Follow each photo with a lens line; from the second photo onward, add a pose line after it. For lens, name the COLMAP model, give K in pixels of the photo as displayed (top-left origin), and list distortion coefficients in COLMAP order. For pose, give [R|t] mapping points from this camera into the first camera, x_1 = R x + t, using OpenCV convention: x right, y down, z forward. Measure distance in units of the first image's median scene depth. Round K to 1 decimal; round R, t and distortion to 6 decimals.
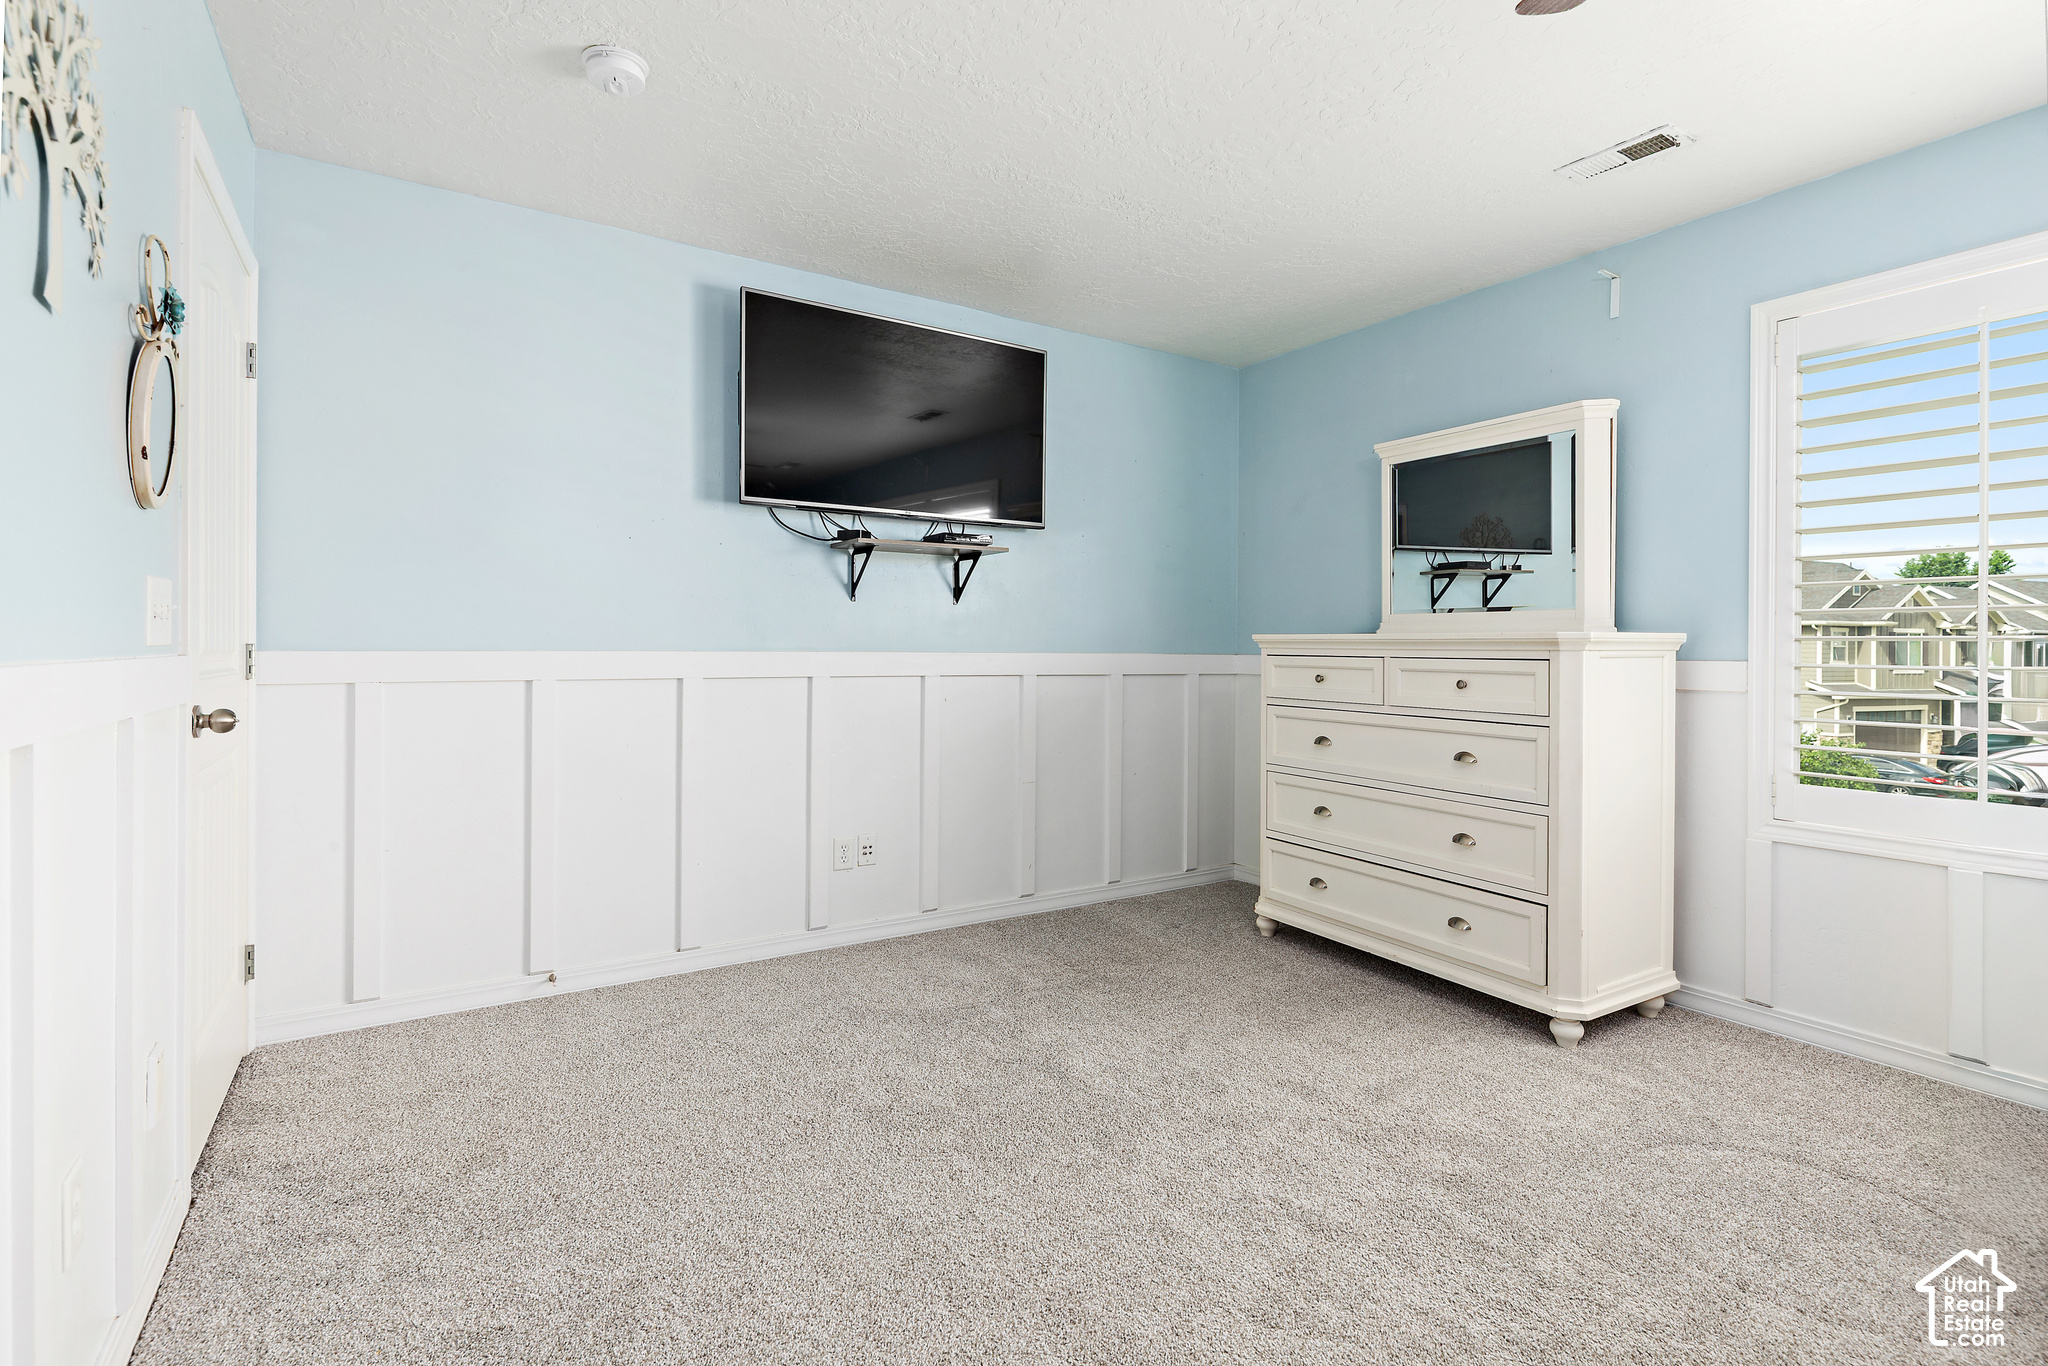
lens RADIAL K [[970.7, 0, 1085.1], [0, 970.7, 656.7], [0, 0, 1]] dist [-0.012697, 0.001598]
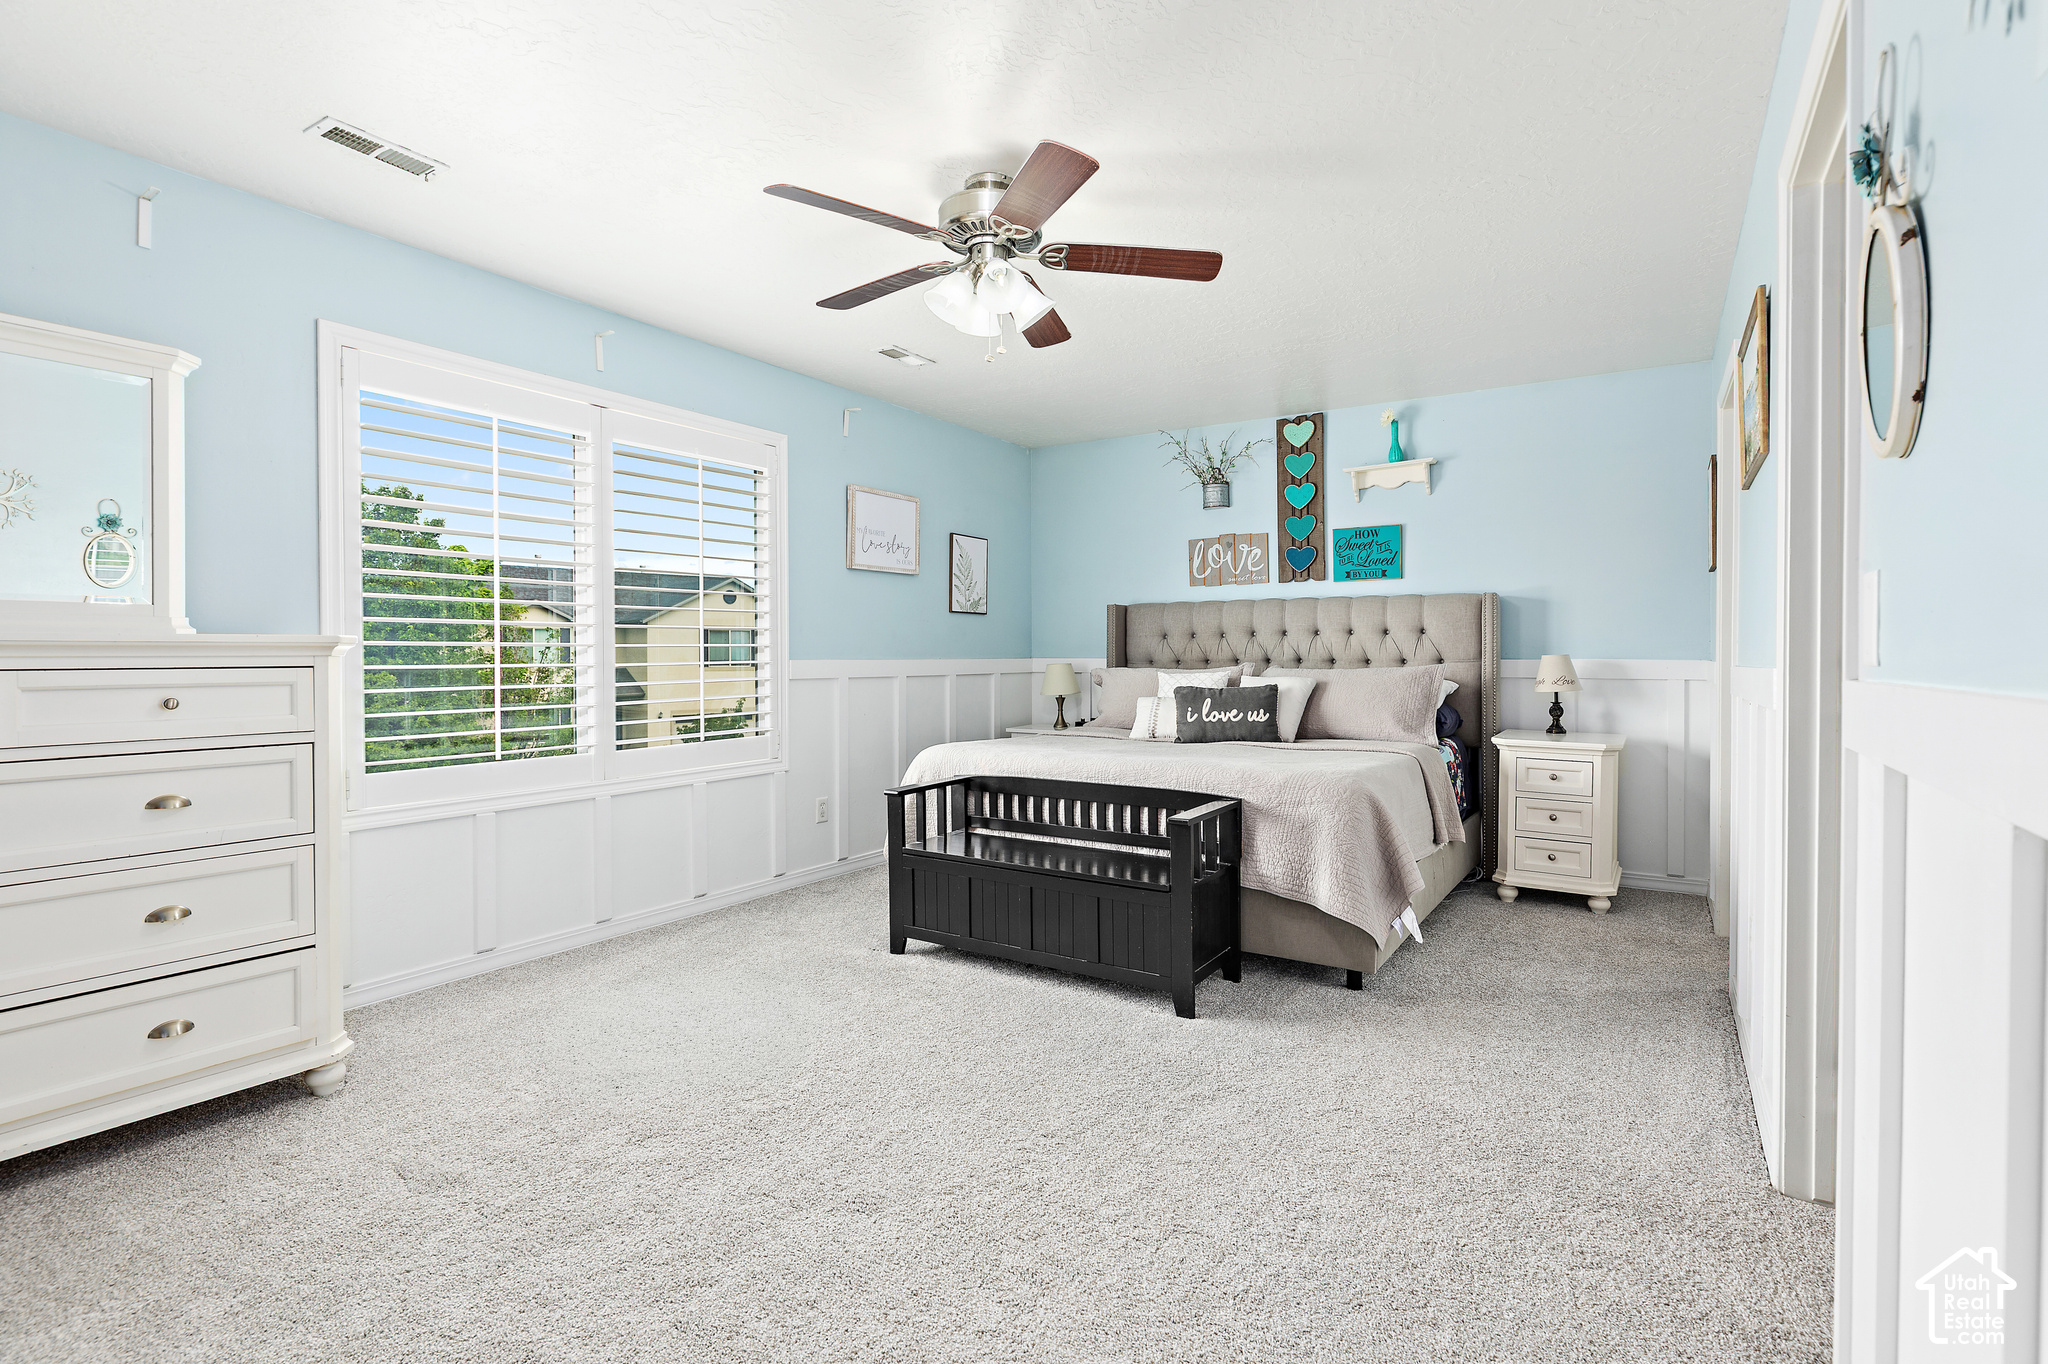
lens RADIAL K [[970.7, 0, 1028.8], [0, 970.7, 663.1], [0, 0, 1]] dist [-0.012697, 0.001598]
pose [[-0.387376, -0.018636, 0.921734, -0.574199], [0.010642, 0.999639, 0.024683, -0.014205], [-0.921861, 0.019370, -0.387037, 0.732435]]
